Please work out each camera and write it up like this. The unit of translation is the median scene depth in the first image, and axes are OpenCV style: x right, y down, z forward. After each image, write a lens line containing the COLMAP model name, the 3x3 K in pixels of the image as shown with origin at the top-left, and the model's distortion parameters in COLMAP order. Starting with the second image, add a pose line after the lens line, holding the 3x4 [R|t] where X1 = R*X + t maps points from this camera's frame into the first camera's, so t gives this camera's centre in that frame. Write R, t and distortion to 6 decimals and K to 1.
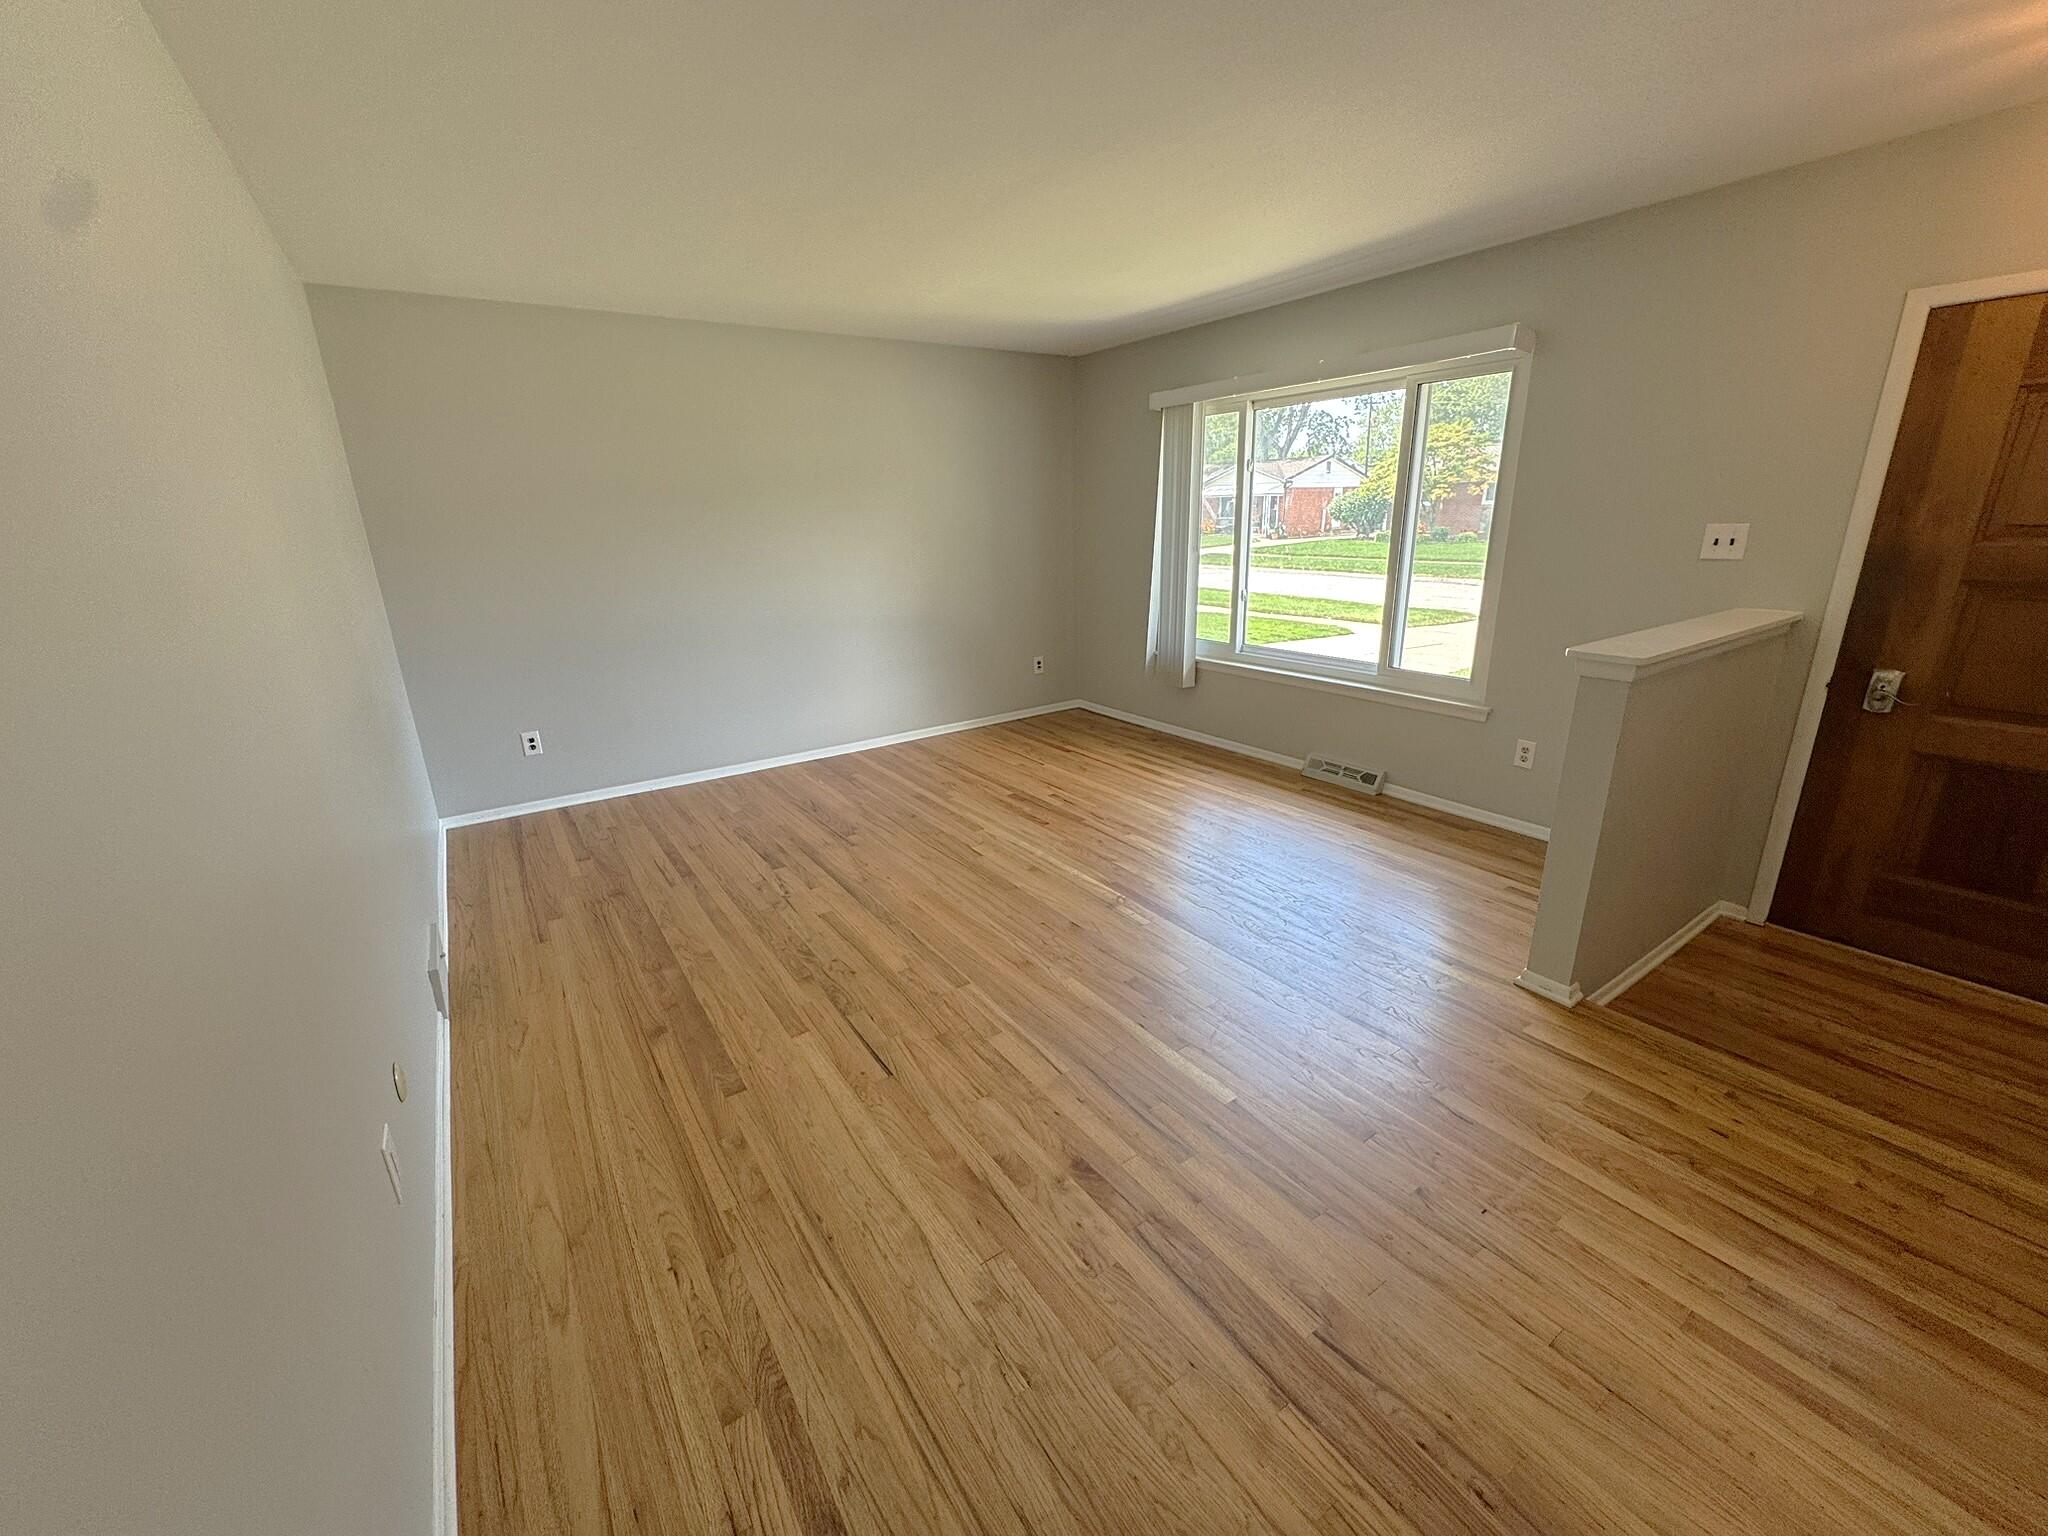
lens RADIAL K [[822.0, 0, 1016.9], [0, 822.0, 764.5], [0, 0, 1]] dist [-0.003383, 0.000550]
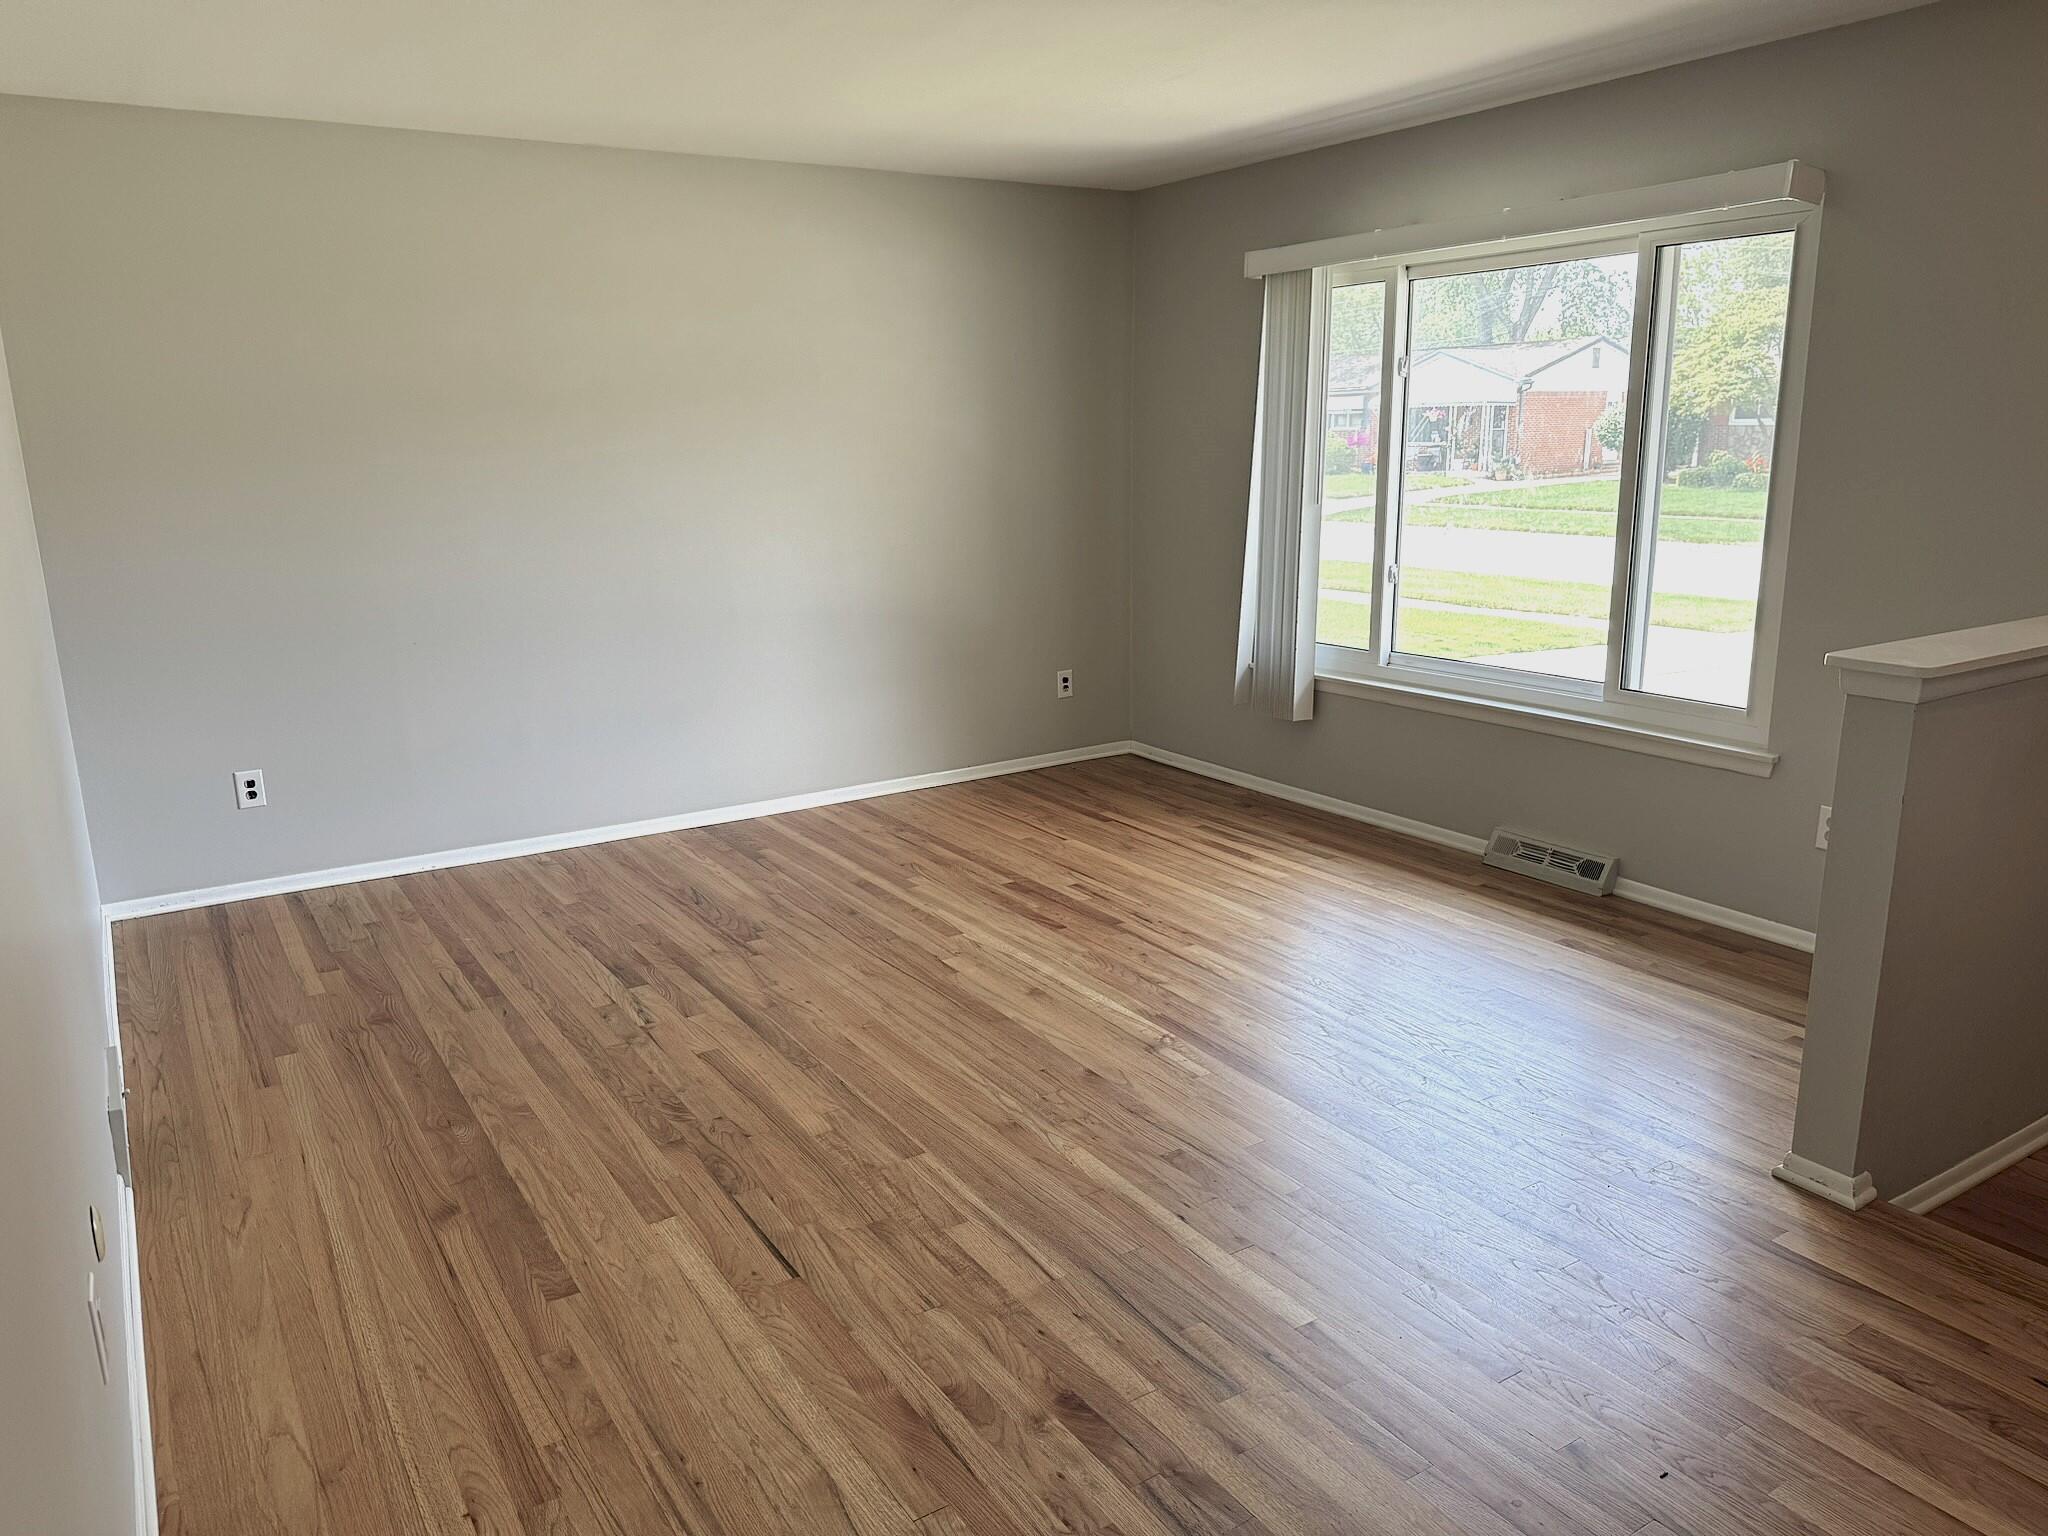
lens RADIAL K [[1430.7, 0, 1026.3], [0, 1430.7, 774.5], [0, 0, 1]] dist [0.103667, -0.153937]
pose [[0.999727, 0.014957, -0.017954, 0.031885], [-0.016066, 0.997865, -0.063297, 0.029369], [0.016969, 0.063568, 0.997833, -0.129877]]
